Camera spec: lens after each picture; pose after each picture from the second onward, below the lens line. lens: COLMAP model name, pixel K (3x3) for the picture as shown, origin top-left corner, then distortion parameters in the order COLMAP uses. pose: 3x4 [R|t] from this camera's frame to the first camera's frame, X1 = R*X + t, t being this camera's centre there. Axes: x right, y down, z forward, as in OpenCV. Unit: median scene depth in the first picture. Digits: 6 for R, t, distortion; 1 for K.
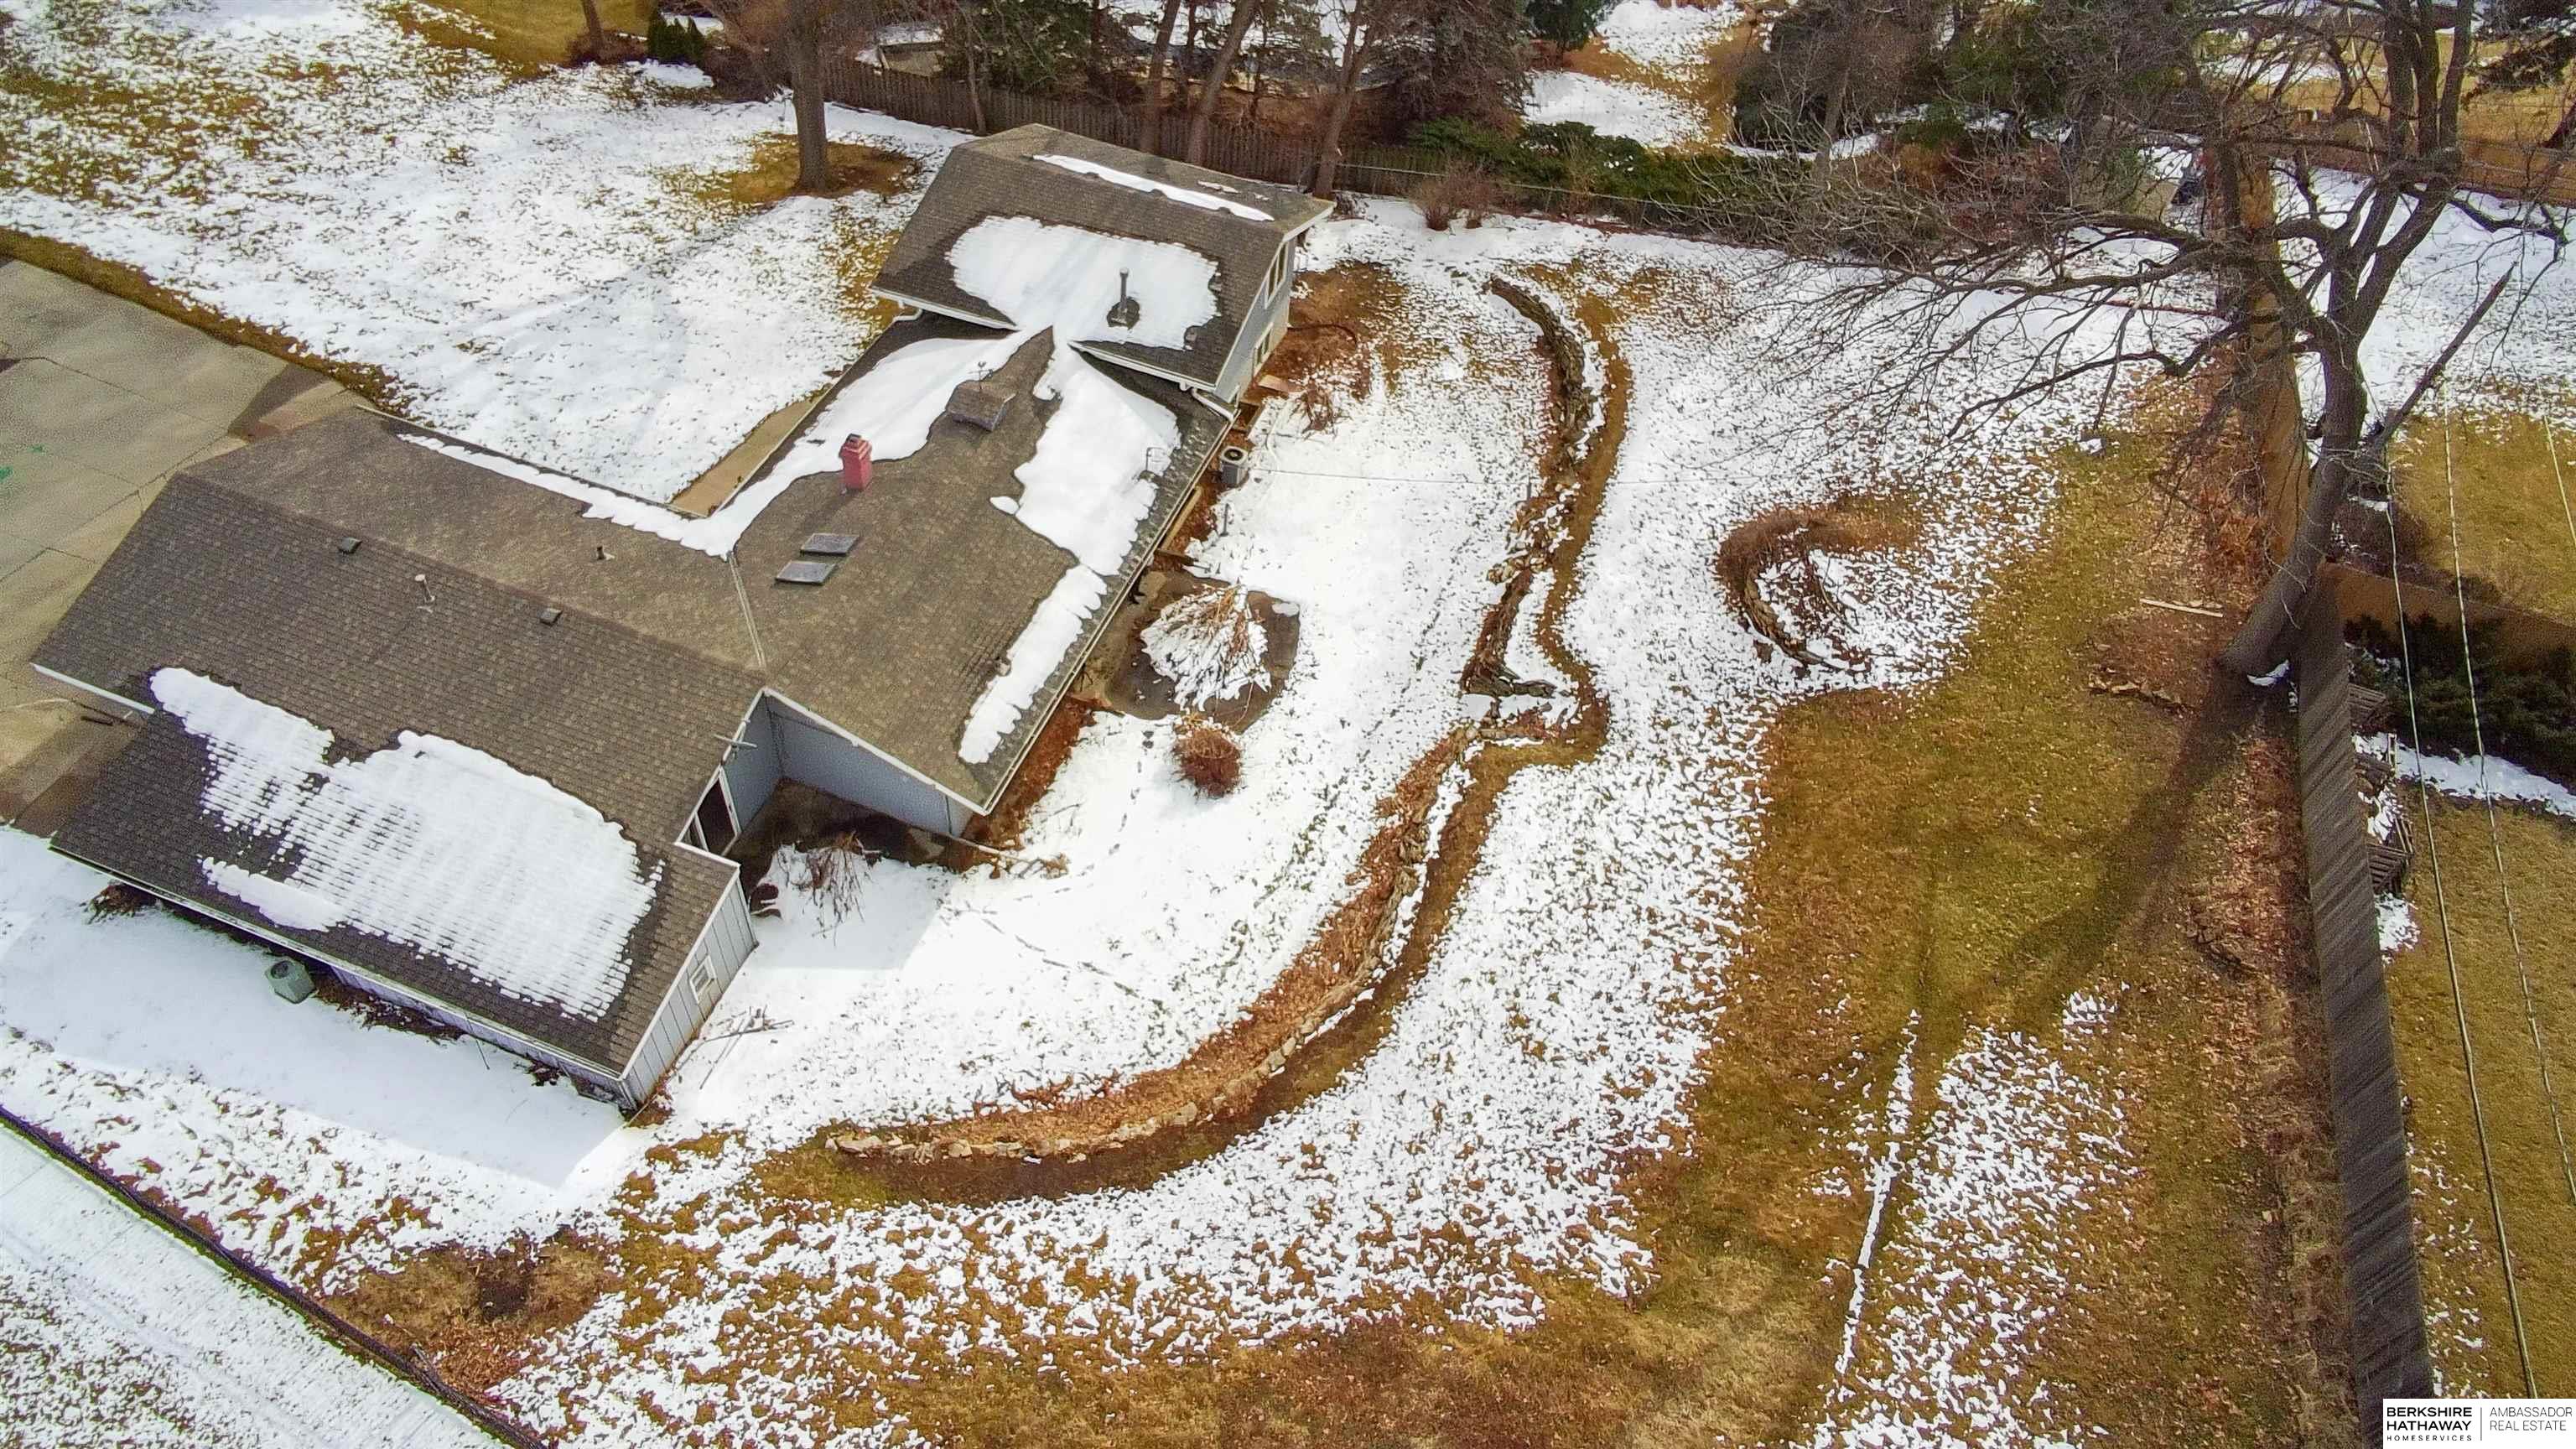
lens RADIAL K [[1584.4, 0, 1295.6], [0, 1584.4, 720.8], [0, 0, 1]] dist [-0.061188, 0.042188]
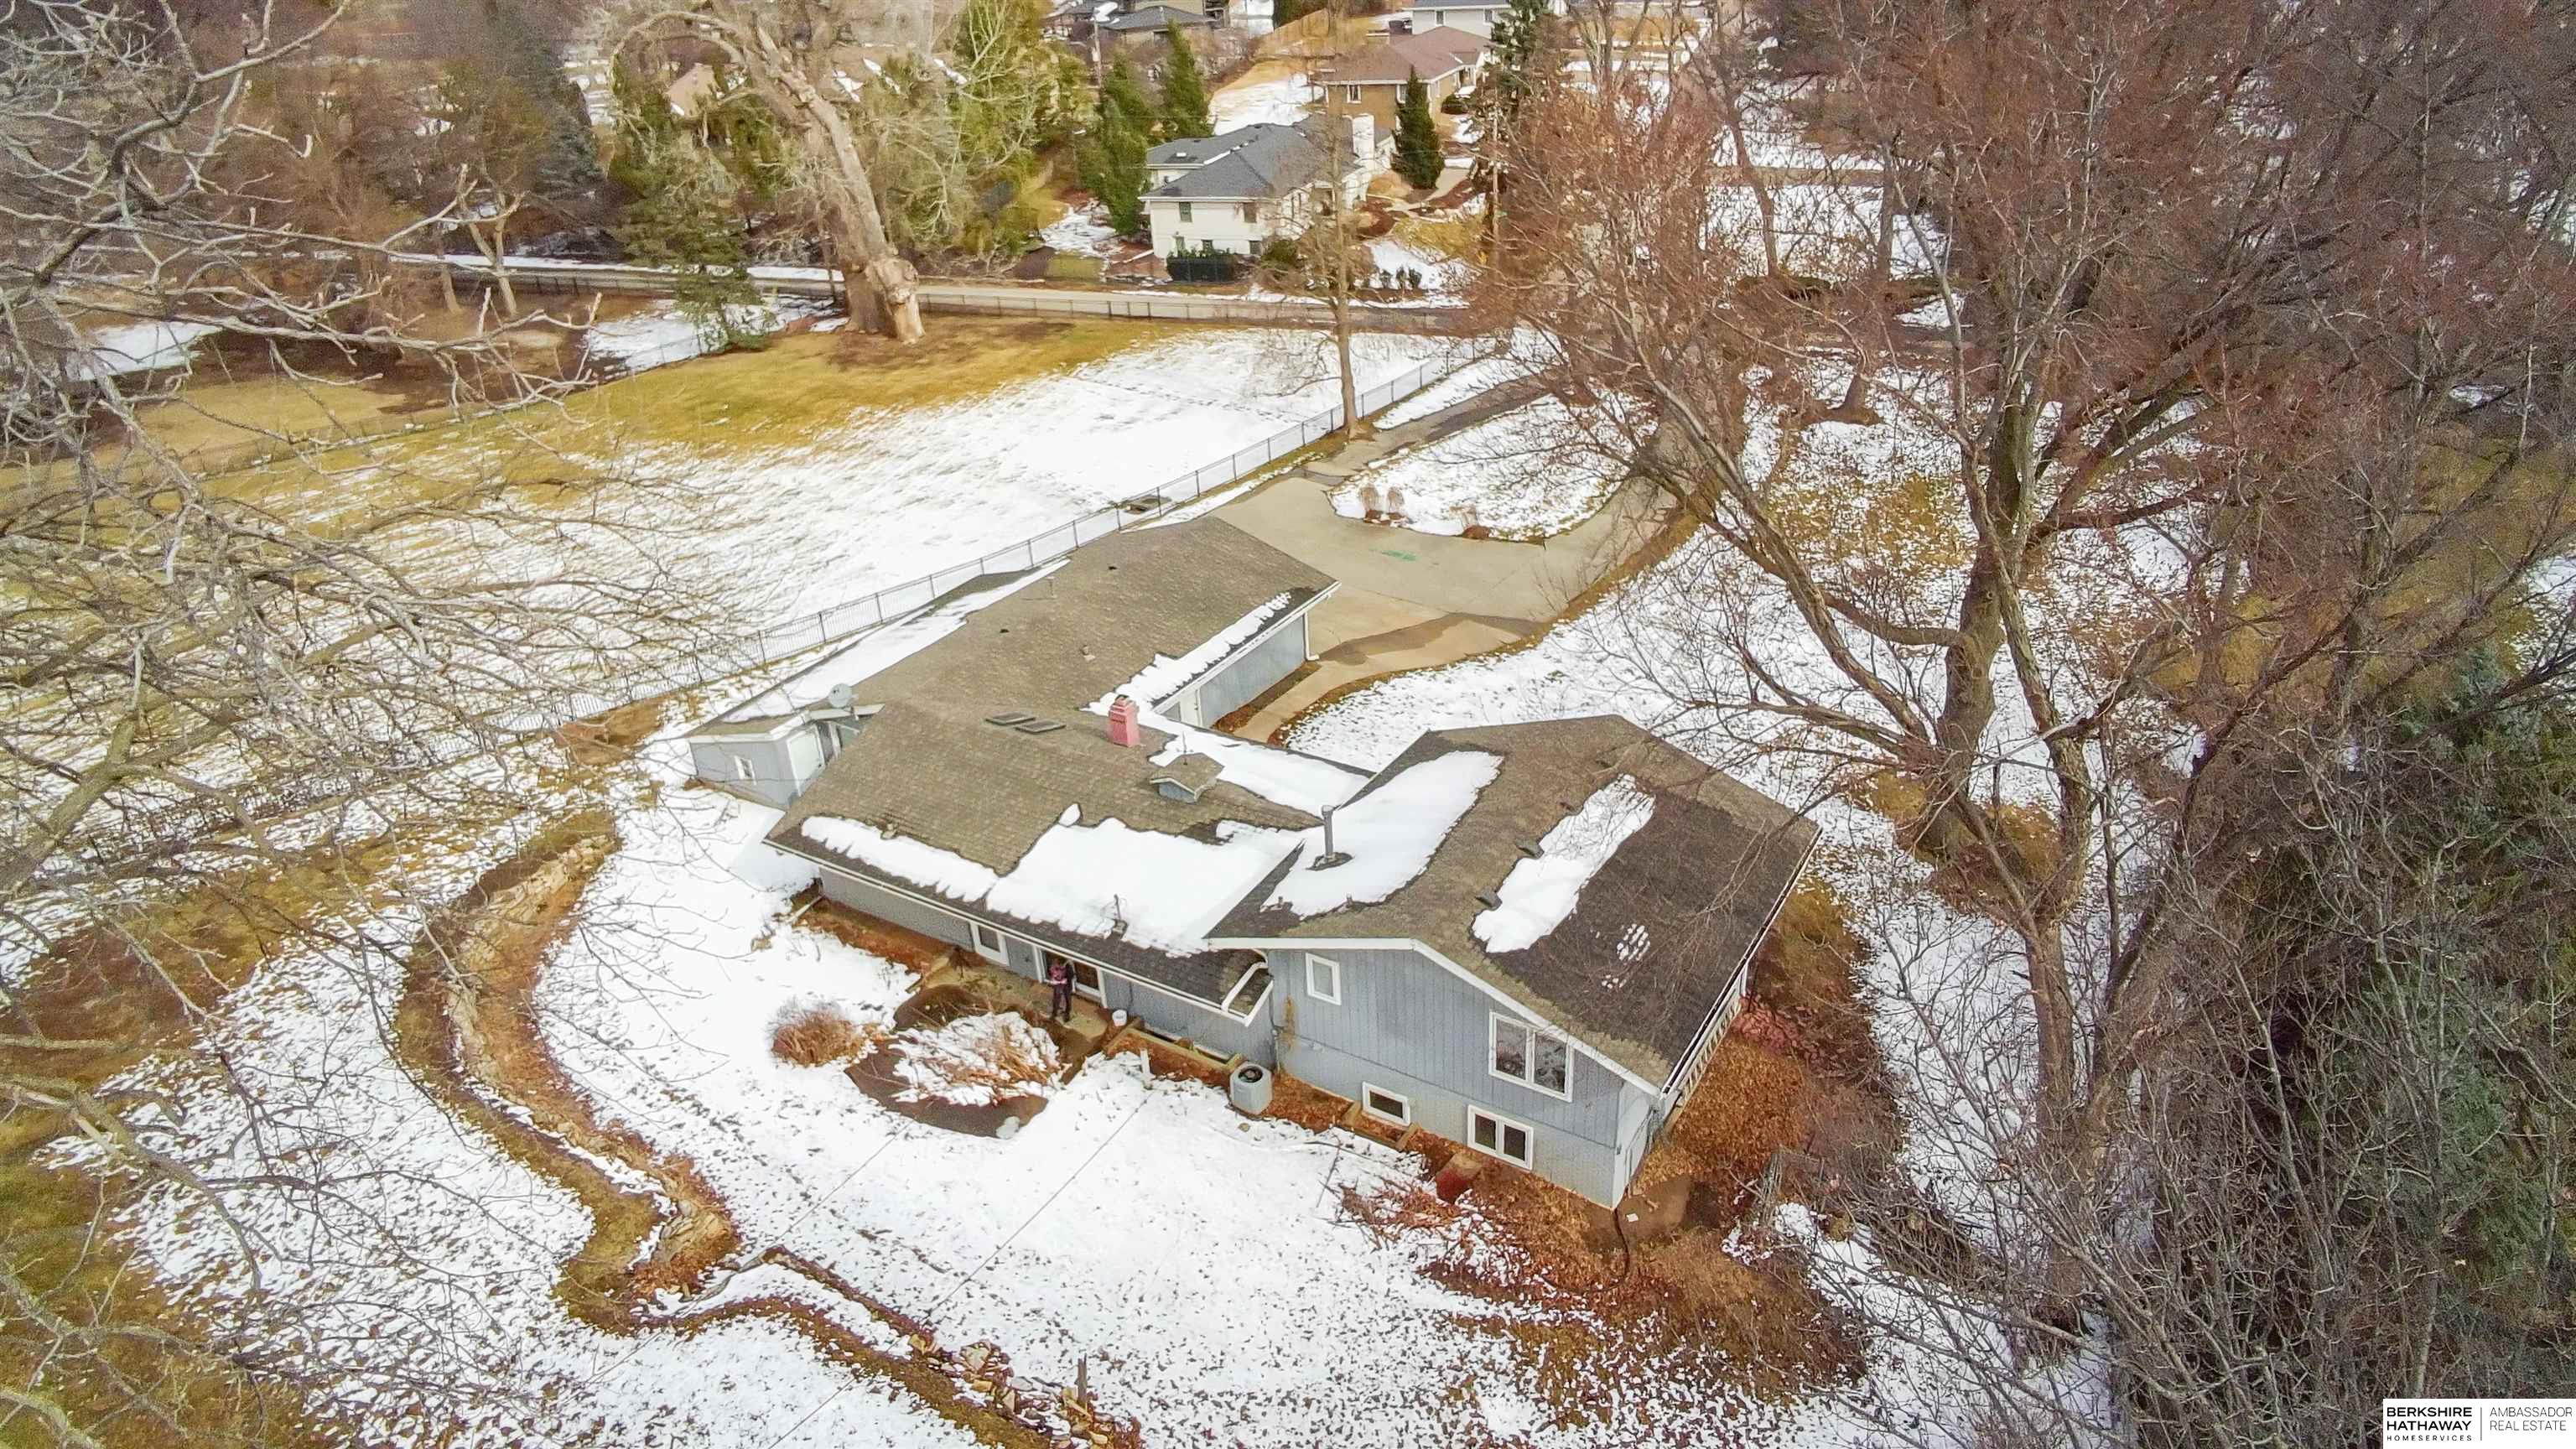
lens RADIAL K [[1584.4, 0, 1293.1], [0, 1584.4, 733.6], [0, 0, 1]] dist [-0.061188, 0.042188]
pose [[-0.224762, 0.395649, -0.890474, 0.664684], [-0.708210, 0.561346, 0.428171, -0.699619], [0.669269, 0.726879, 0.154033, 0.896888]]
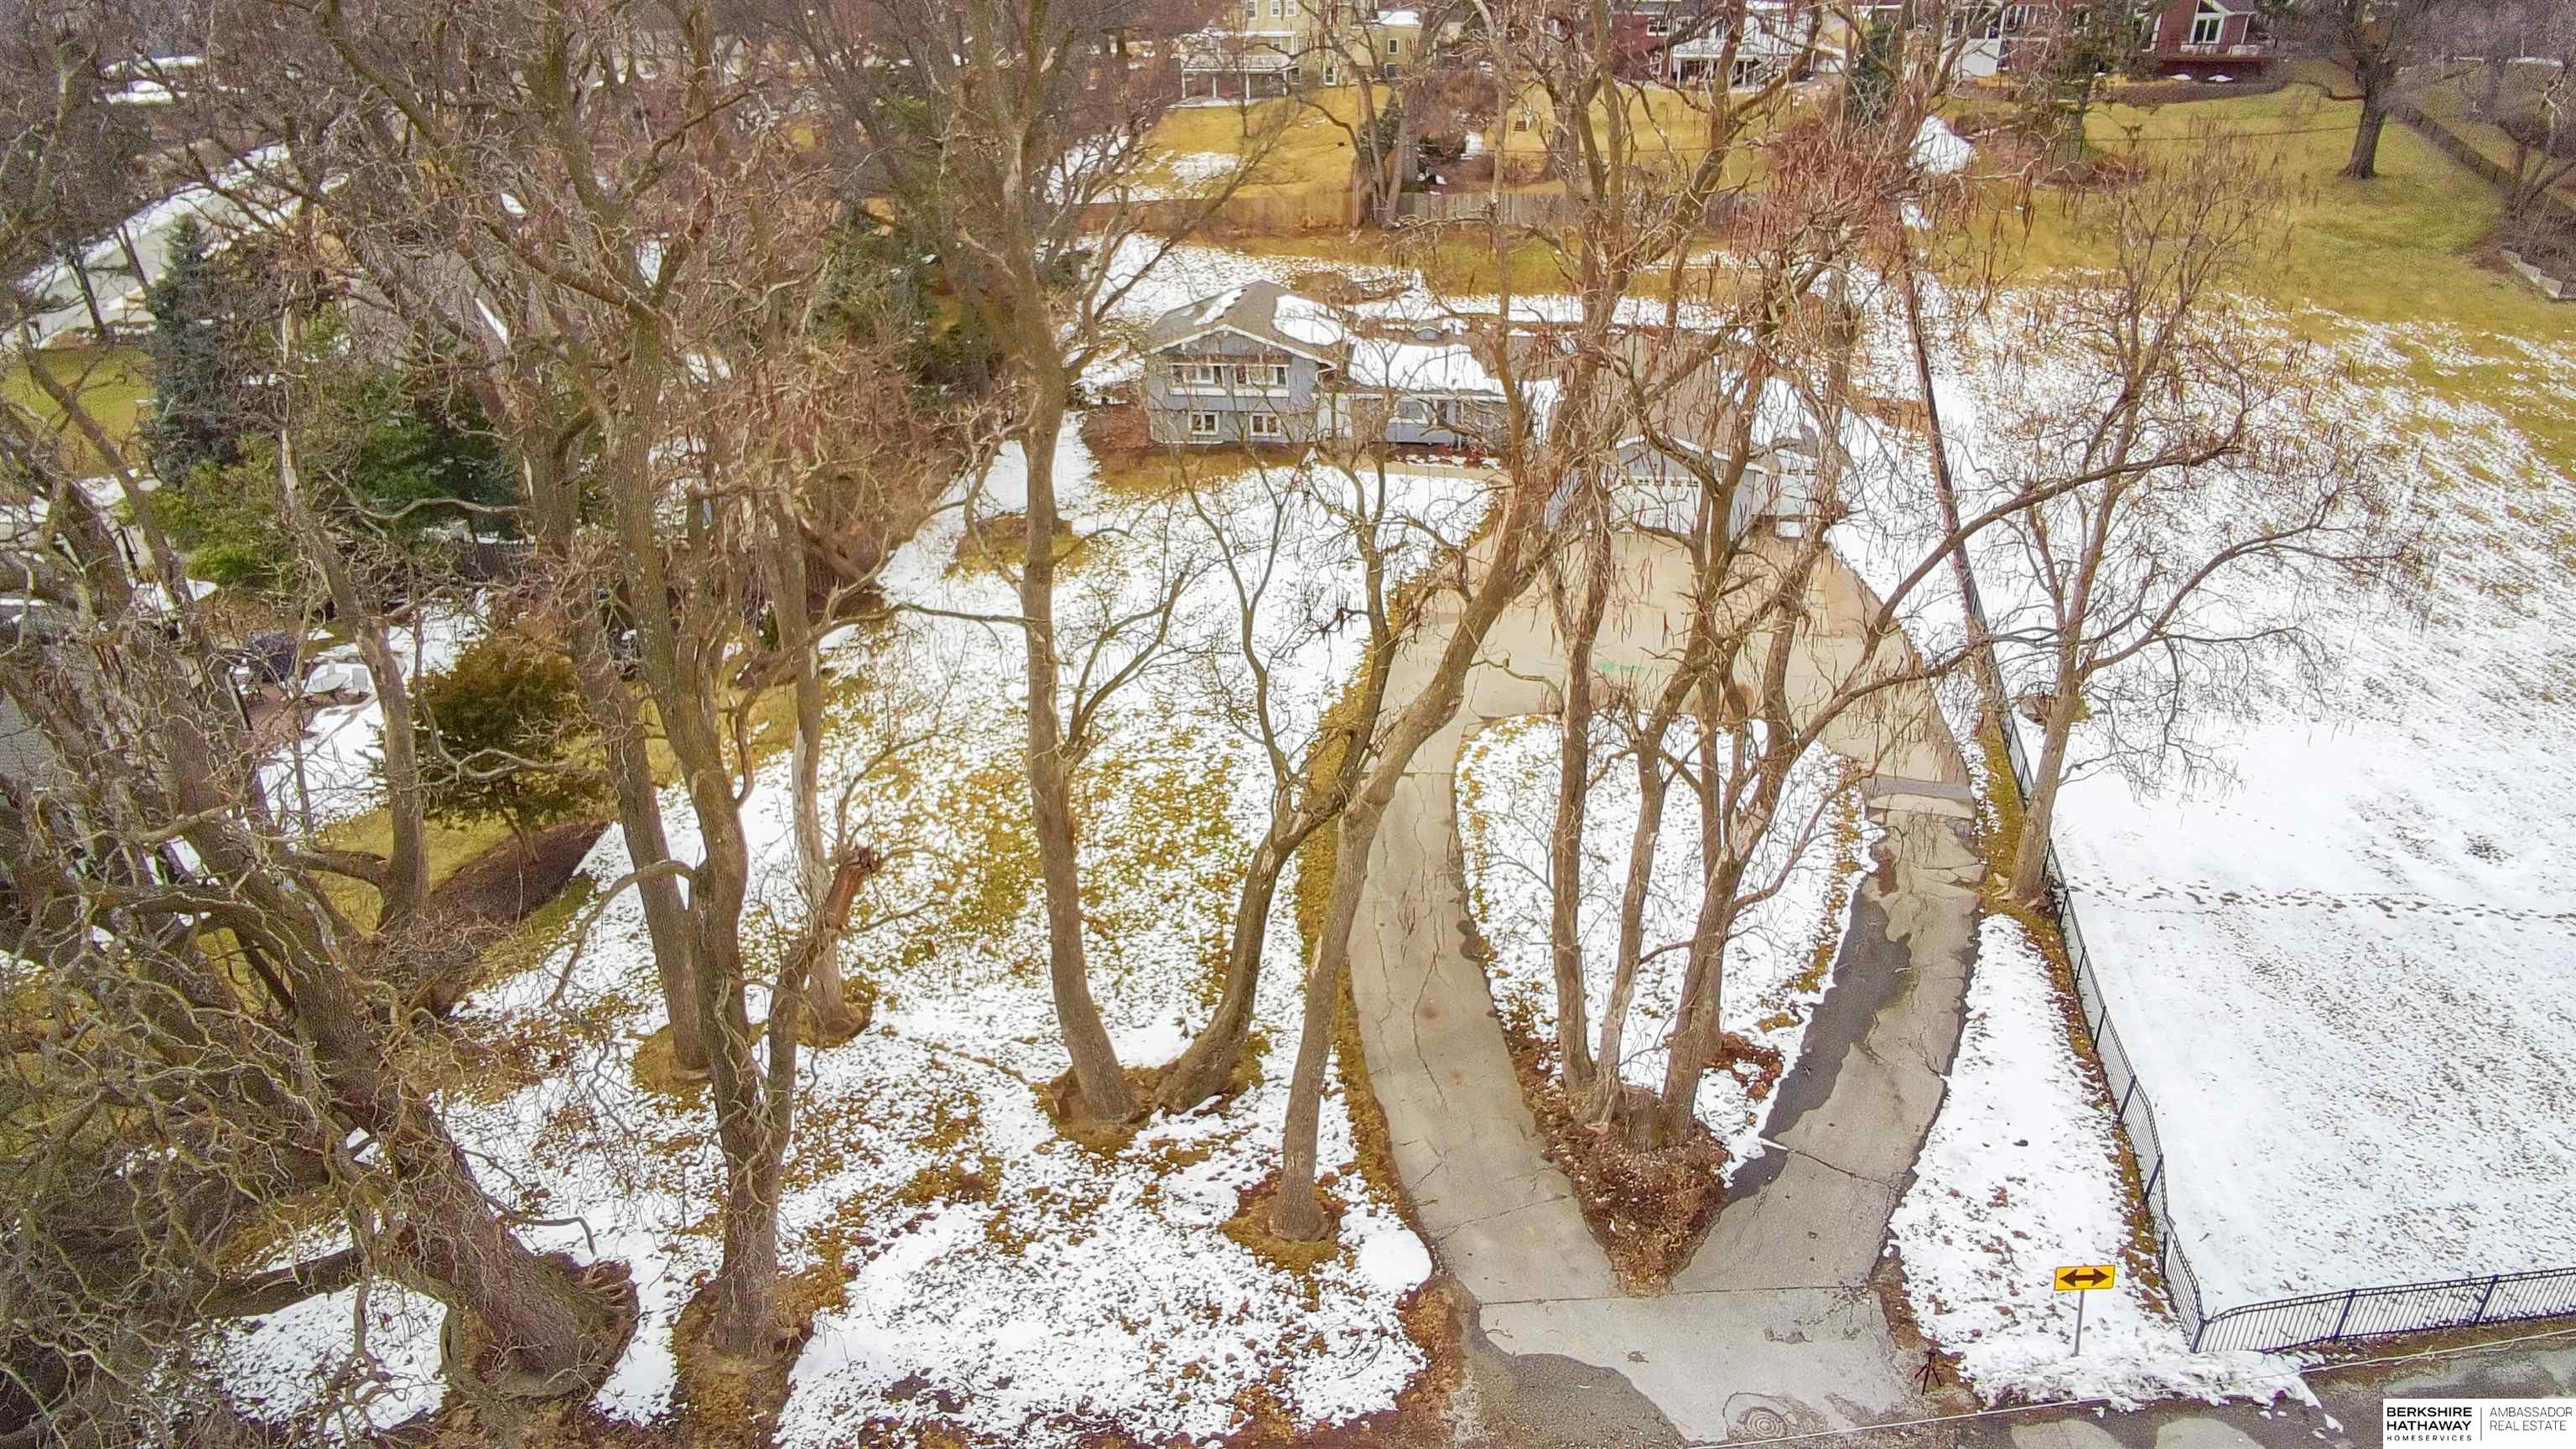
lens RADIAL K [[1584.4, 0, 1283.9], [0, 1584.4, 713.0], [0, 0, 1]] dist [-0.061188, 0.042188]
pose [[-0.184162, -0.515768, 0.836700, -2.066699], [0.737695, 0.490012, 0.464429, -1.019207], [-0.649530, 0.702760, 0.290238, 0.908873]]
